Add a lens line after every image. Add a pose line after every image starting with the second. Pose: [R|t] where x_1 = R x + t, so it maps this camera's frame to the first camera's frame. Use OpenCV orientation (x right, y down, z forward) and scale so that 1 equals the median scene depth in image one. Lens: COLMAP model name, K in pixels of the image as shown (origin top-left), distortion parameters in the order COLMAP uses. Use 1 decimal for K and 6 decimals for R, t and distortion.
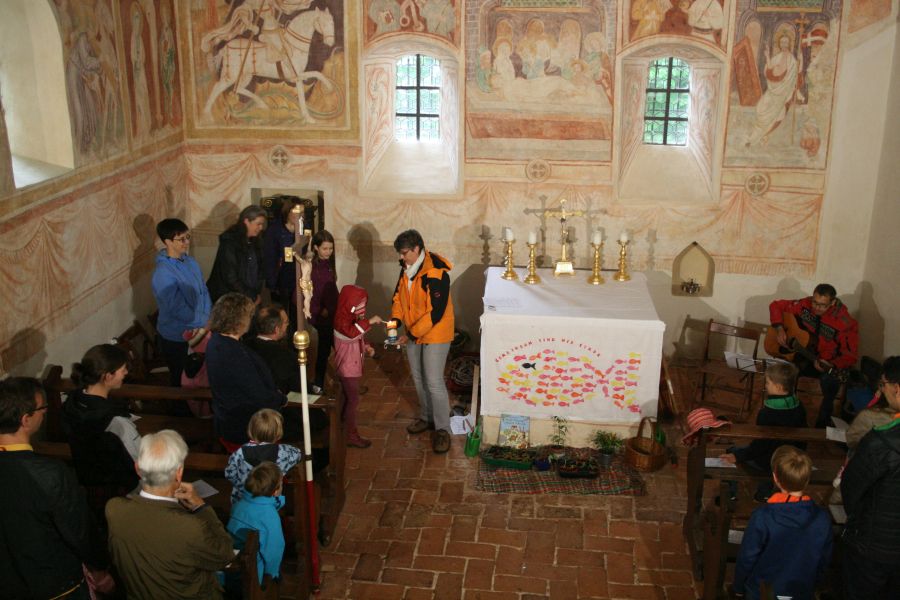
lens RADIAL K [[963.9, 0, 450.0], [0, 963.9, 300.0], [0, 0, 1]] dist [-0.089947, 0.007332]
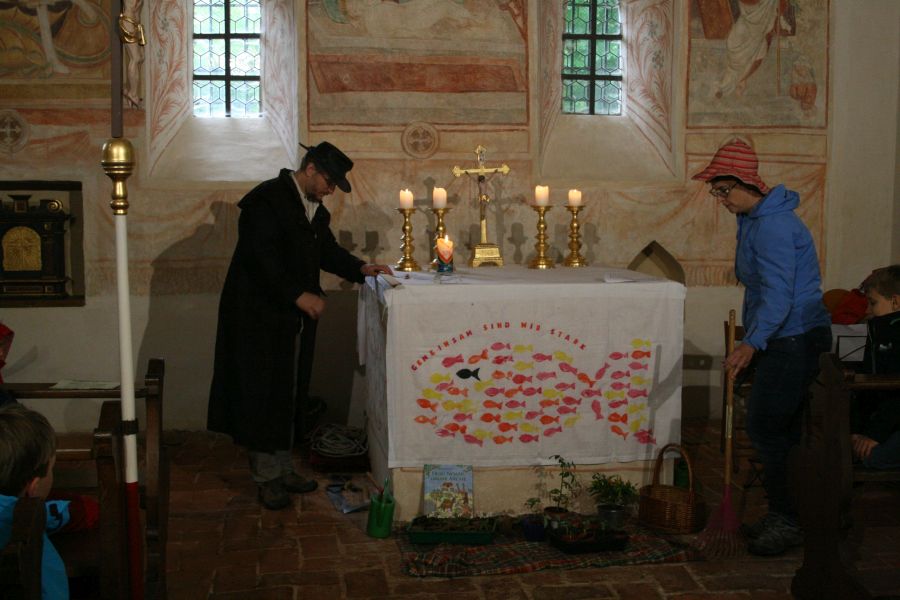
lens RADIAL K [[1179.0, 0, 450.0], [0, 1179.0, 300.0], [0, 0, 1]] dist [-0.046925, 0.037716]
pose [[0.975195, -0.028229, 0.219540, -0.071286], [0.071889, 0.978459, -0.193518, 0.134276], [-0.209348, 0.204501, 0.956218, 0.247408]]
